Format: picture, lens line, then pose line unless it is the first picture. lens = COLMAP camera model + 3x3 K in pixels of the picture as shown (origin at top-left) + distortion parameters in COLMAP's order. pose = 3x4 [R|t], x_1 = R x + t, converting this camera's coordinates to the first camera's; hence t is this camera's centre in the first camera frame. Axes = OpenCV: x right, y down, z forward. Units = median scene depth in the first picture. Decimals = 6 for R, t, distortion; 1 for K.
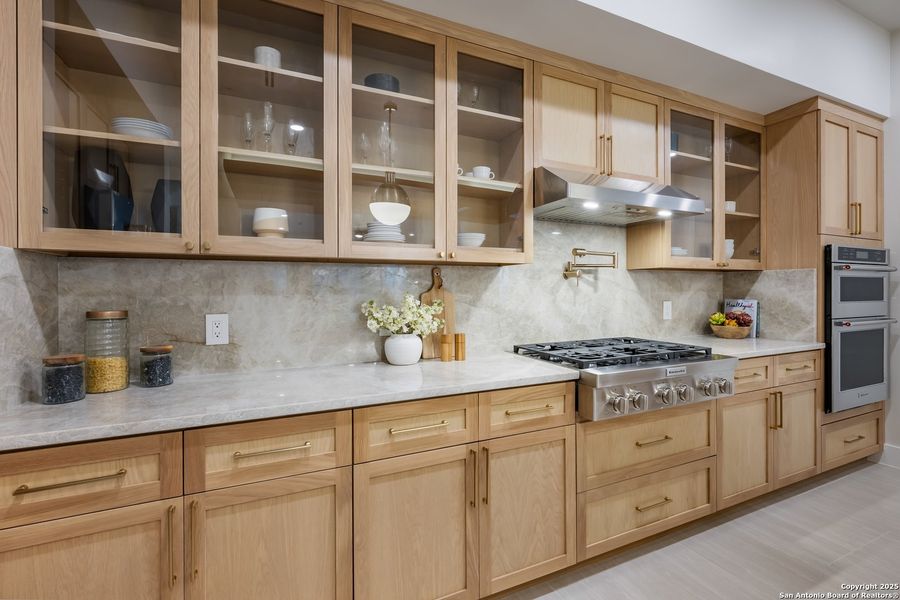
lens RADIAL K [[412.4, 0, 461.0], [0, 412.4, 287.9], [0, 0, 1]] dist [0.002899, -0.000116]
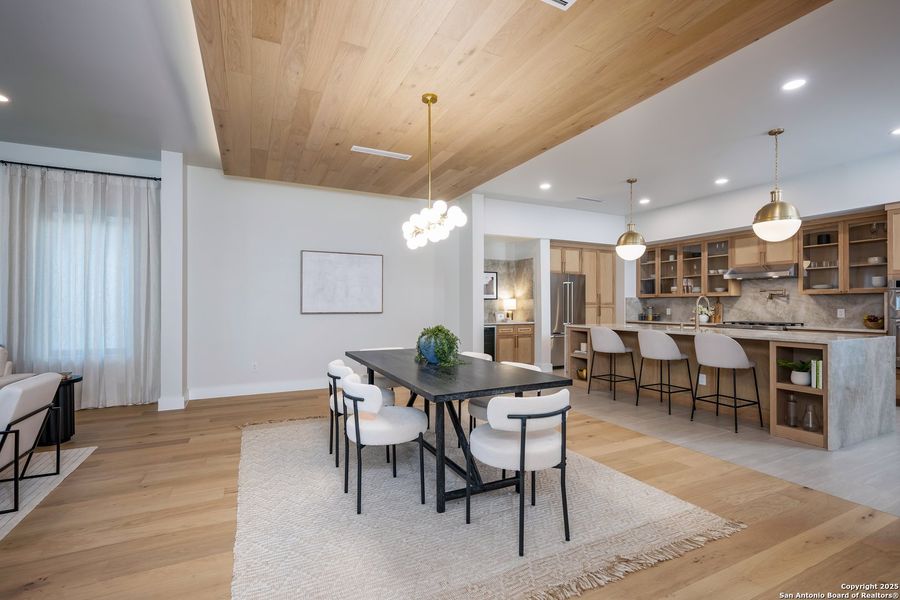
lens RADIAL K [[412.4, 0, 449.5], [0, 412.4, 301.6], [0, 0, 1]] dist [0.002899, -0.000116]
pose [[0.023054, -0.008586, -0.999697, 4.050424], [-0.000627, 0.999963, -0.008602, 0.023349], [0.999734, 0.000825, 0.023048, -1.628434]]
